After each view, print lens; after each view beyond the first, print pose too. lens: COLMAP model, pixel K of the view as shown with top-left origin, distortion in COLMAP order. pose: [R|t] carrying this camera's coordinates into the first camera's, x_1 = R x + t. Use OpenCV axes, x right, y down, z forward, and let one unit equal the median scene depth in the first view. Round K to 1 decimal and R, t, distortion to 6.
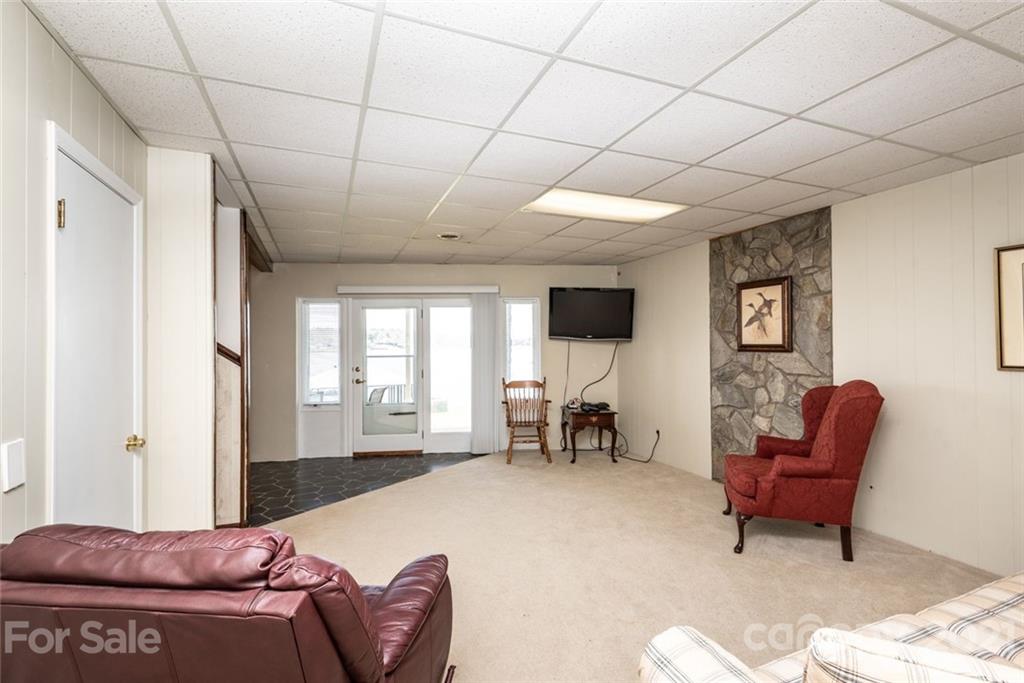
lens RADIAL K [[466.6, 0, 512.0], [0, 466.6, 341.5], [0, 0, 1]] dist [0.038145, -0.020669]
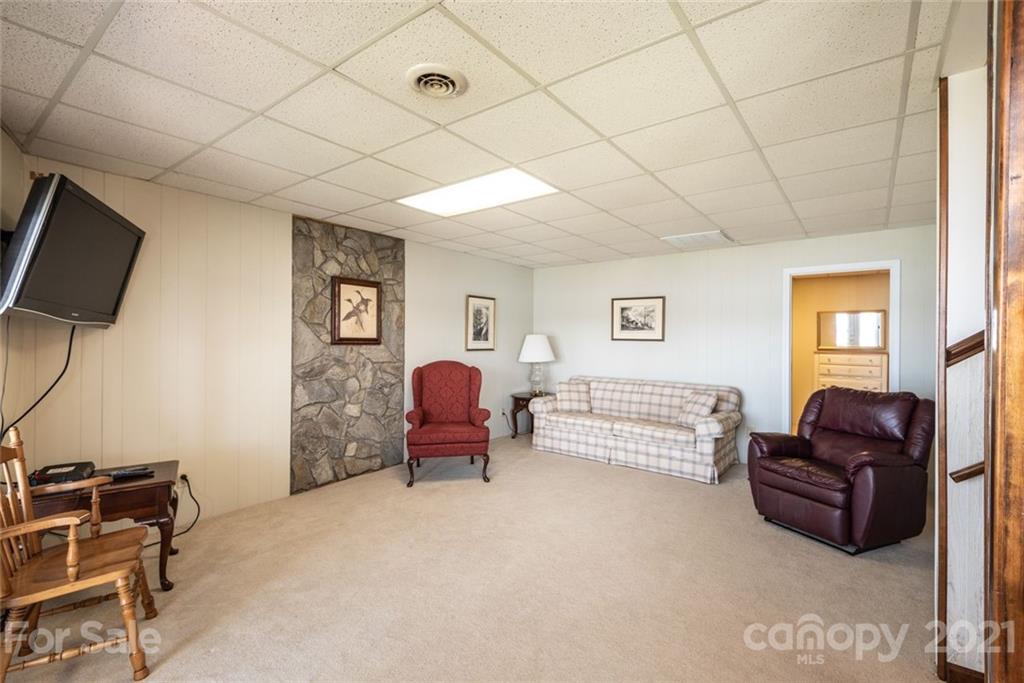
lens RADIAL K [[466.6, 0, 512.0], [0, 466.6, 341.5], [0, 0, 1]] dist [0.038145, -0.020669]
pose [[-0.525557, 0.003834, 0.850750, -0.584284], [-0.007632, 0.999928, -0.009222, 0.021859], [-0.850724, -0.011339, -0.525490, 1.259978]]
